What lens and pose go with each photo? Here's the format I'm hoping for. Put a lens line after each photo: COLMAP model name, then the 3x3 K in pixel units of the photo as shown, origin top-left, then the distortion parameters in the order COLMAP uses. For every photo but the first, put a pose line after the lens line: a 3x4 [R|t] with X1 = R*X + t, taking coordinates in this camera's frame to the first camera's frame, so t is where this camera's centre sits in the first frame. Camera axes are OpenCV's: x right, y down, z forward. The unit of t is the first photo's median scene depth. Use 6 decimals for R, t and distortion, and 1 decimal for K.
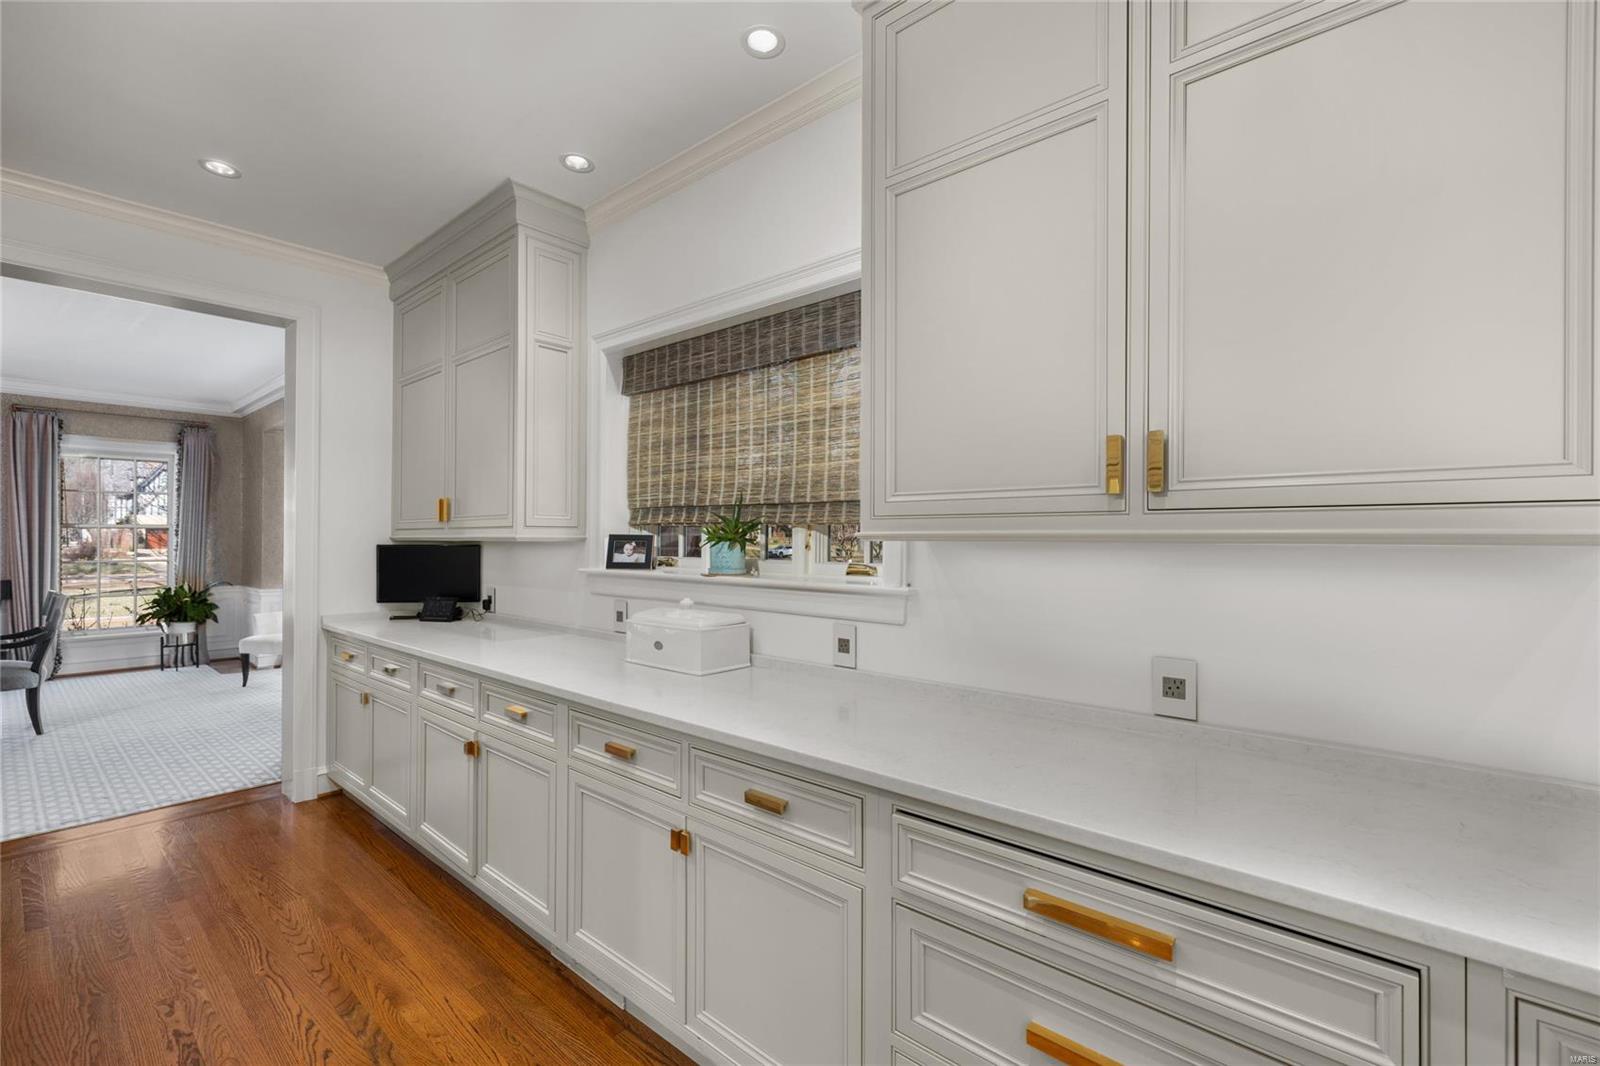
lens RADIAL K [[687.5, 0, 798.3], [0, 687.5, 537.0], [0, 0, 1]] dist [0.007917, 0.000655]
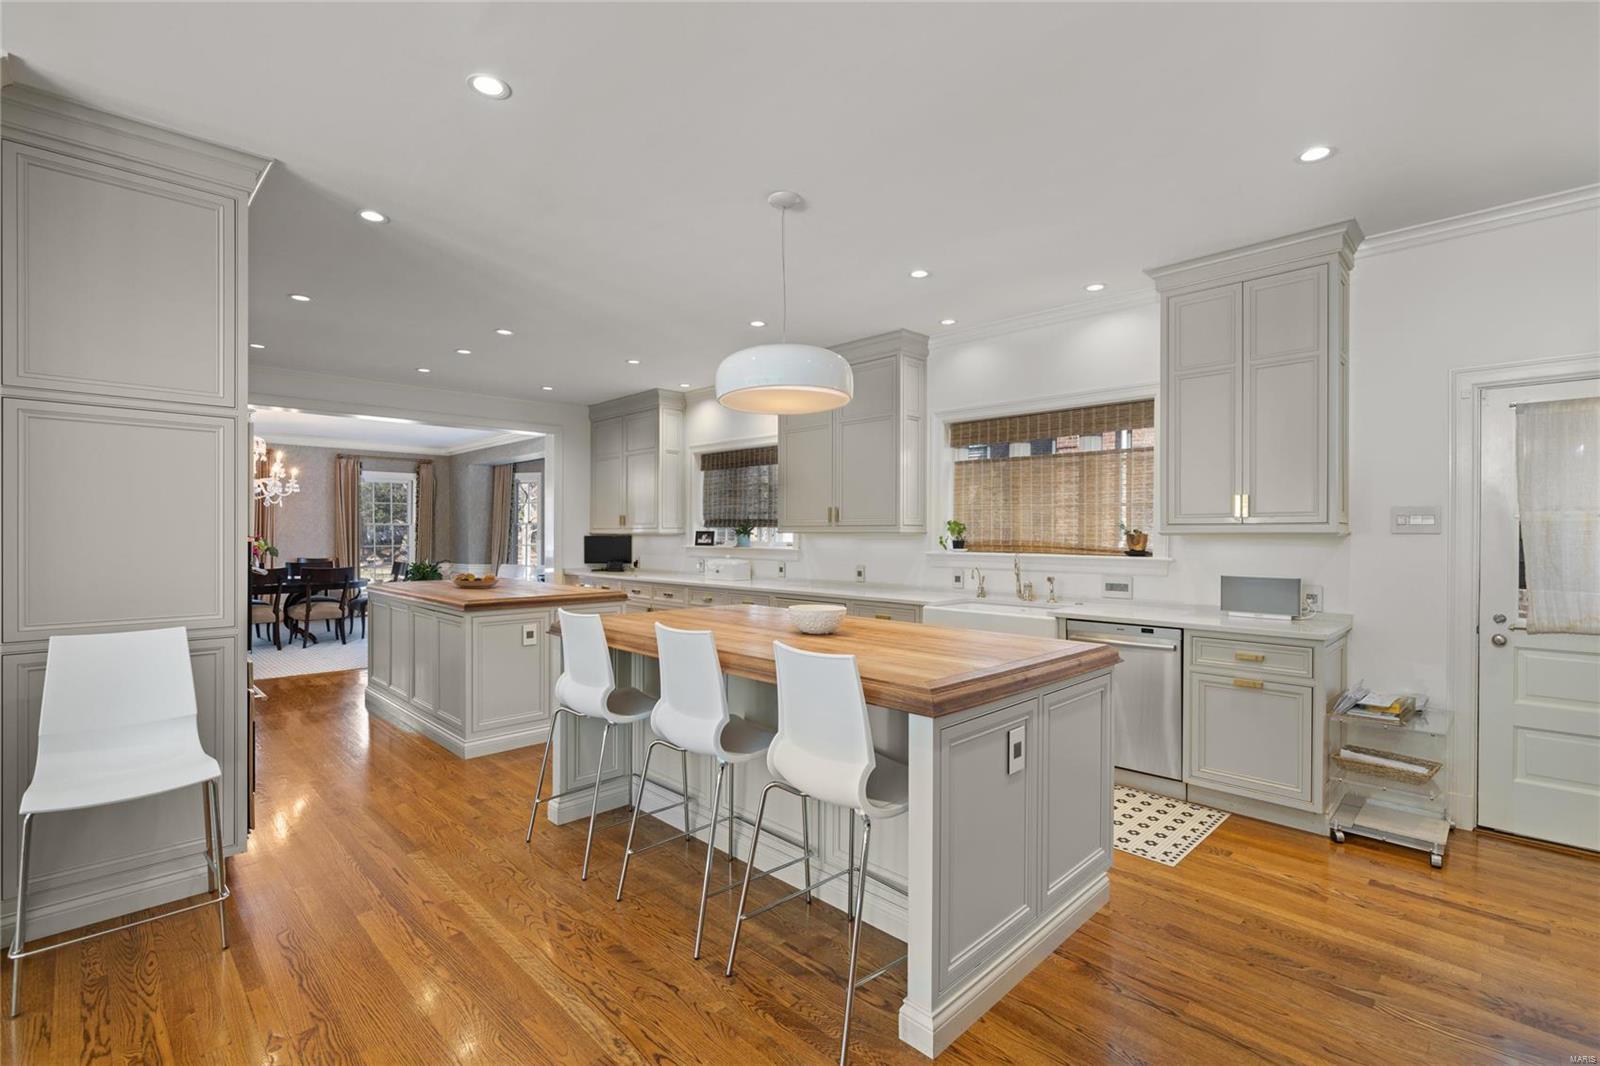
lens RADIAL K [[728.7, 0, 793.1], [0, 728.7, 528.8], [0, 0, 1]] dist [-0.000777, 0.001043]
pose [[0.996087, -0.004446, -0.088262, 0.274528], [0.004394, 0.999990, -0.000783, -0.007336], [0.088265, 0.000392, 0.996097, -1.446746]]
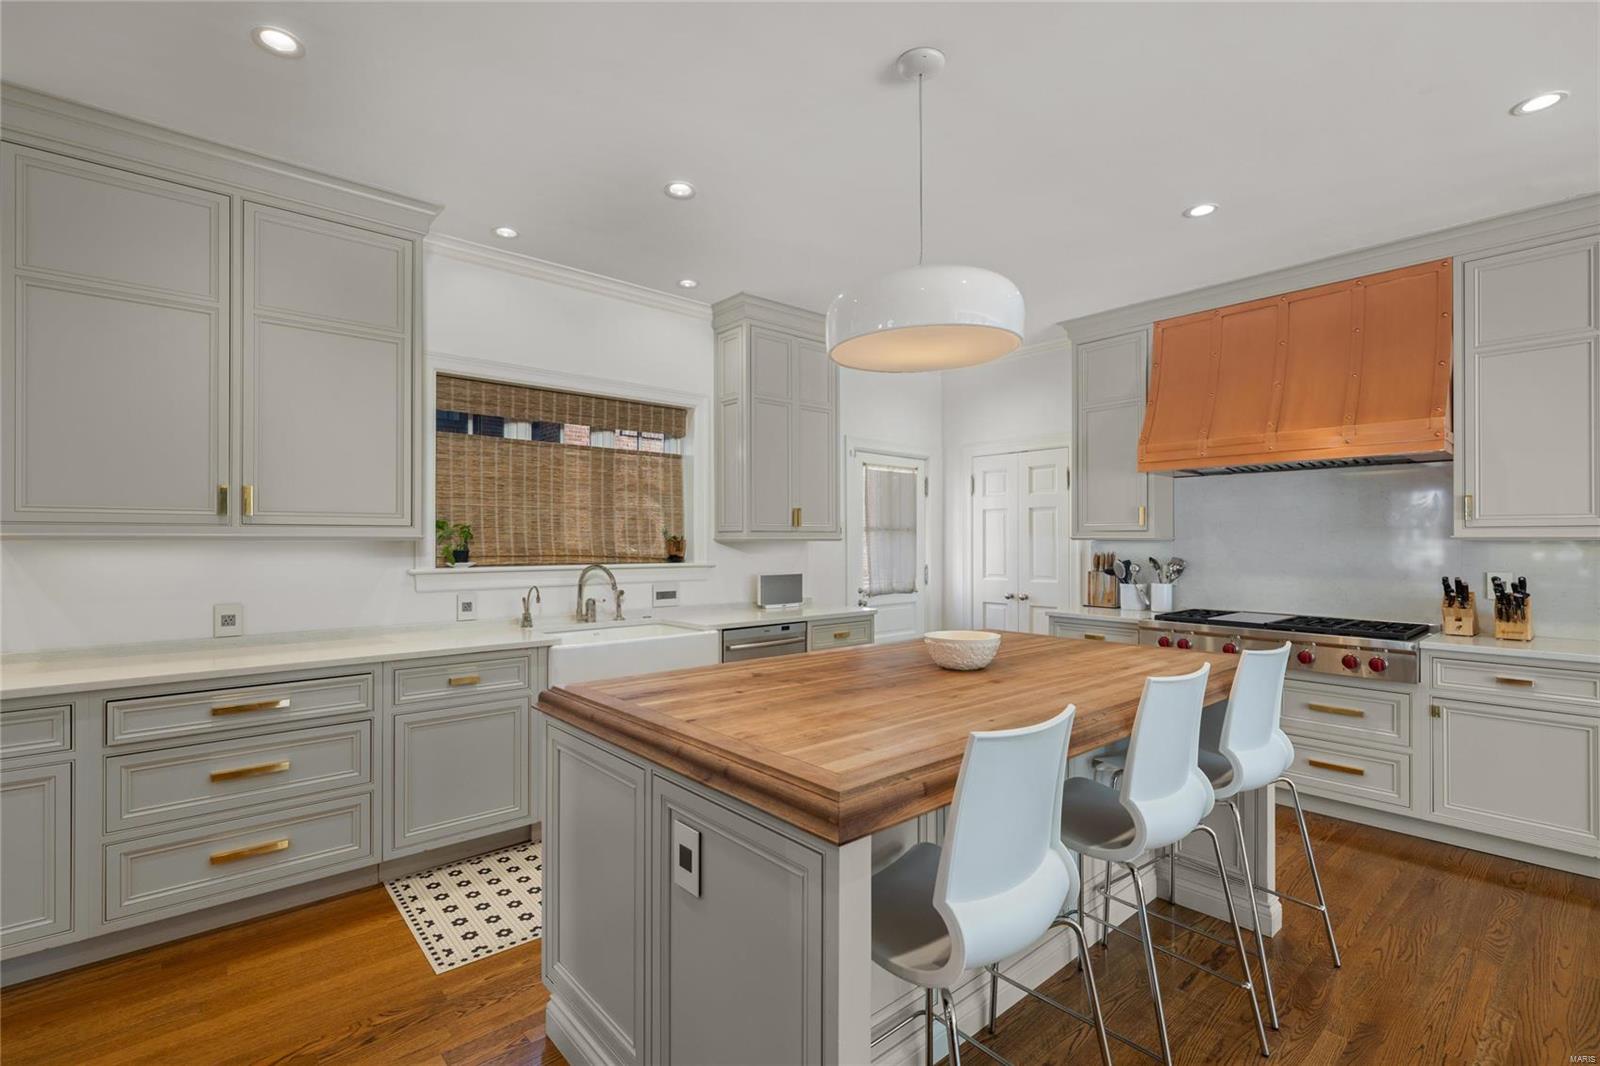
lens RADIAL K [[728.7, 0, 804.5], [0, 728.7, 536.9], [0, 0, 1]] dist [-0.000777, 0.001043]
pose [[0.139019, -0.004439, 0.990280, -0.583632], [-0.006920, 0.999961, 0.005454, -0.010853], [-0.990266, -0.007611, 0.138983, -0.391381]]
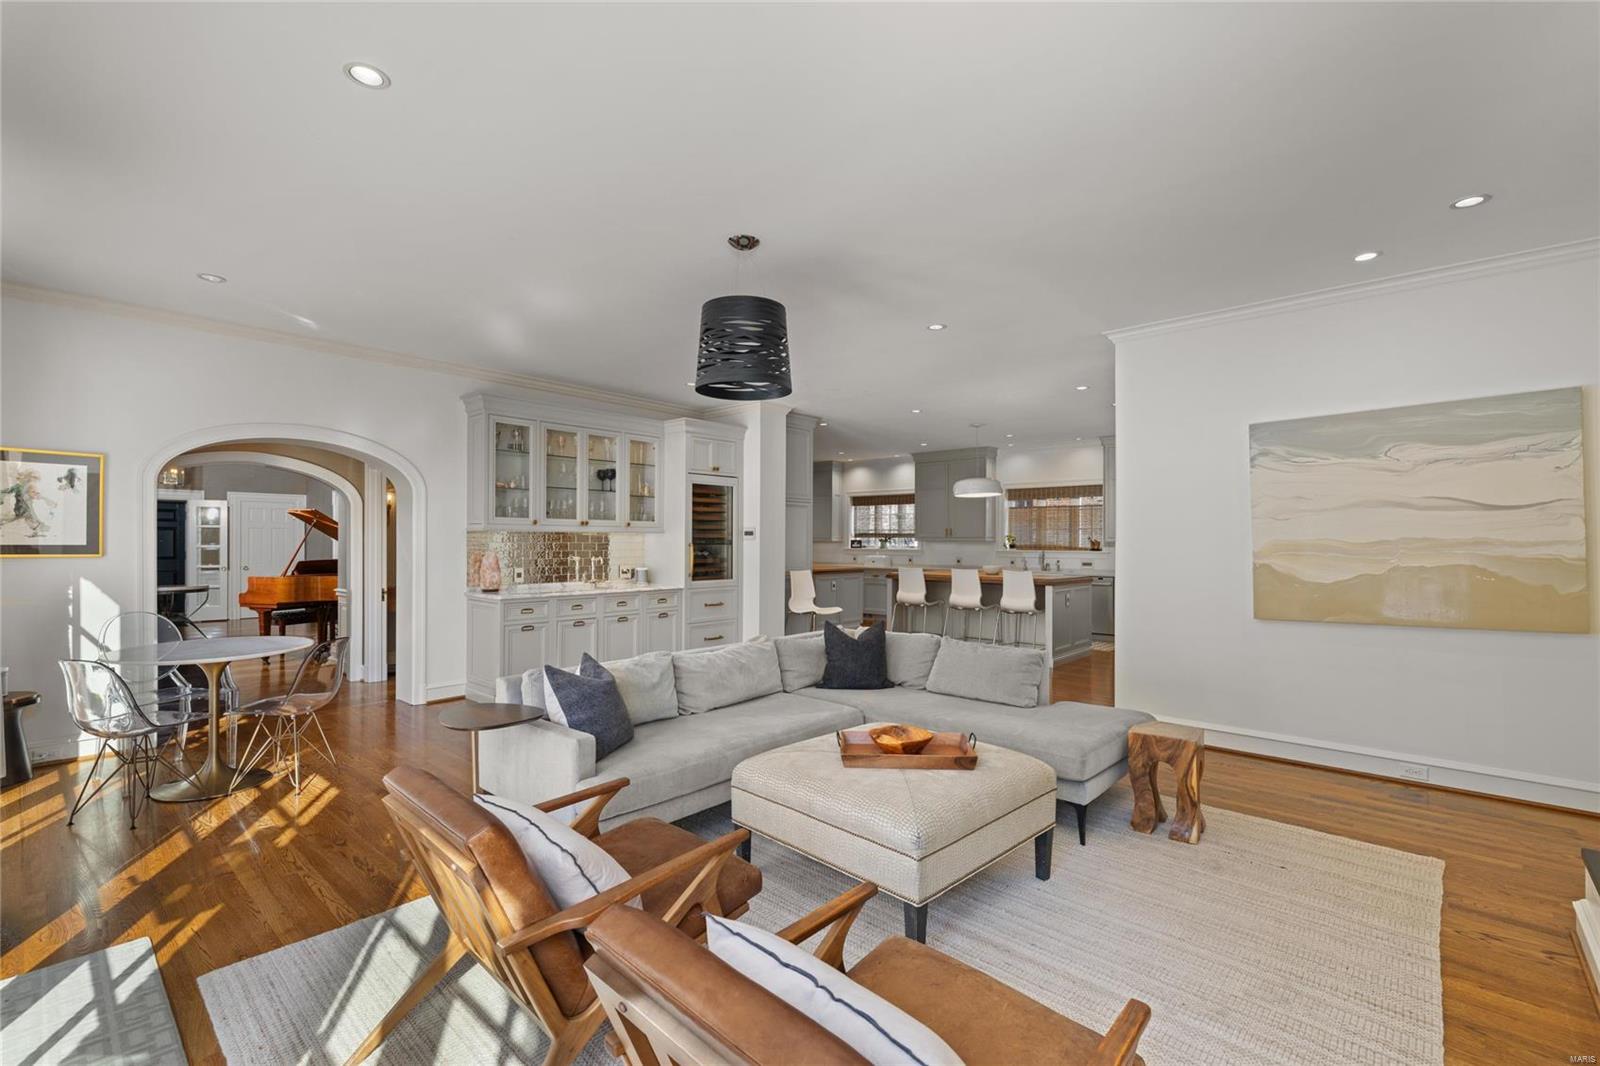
lens RADIAL K [[687.5, 0, 799.9], [0, 687.5, 542.2], [0, 0, 1]] dist [0.007917, 0.000655]
pose [[0.999819, 0.001426, -0.018952, -0.510535], [-0.001435, 0.999999, -0.000474, 0.012087], [0.018951, 0.000501, 0.999820, -3.230520]]
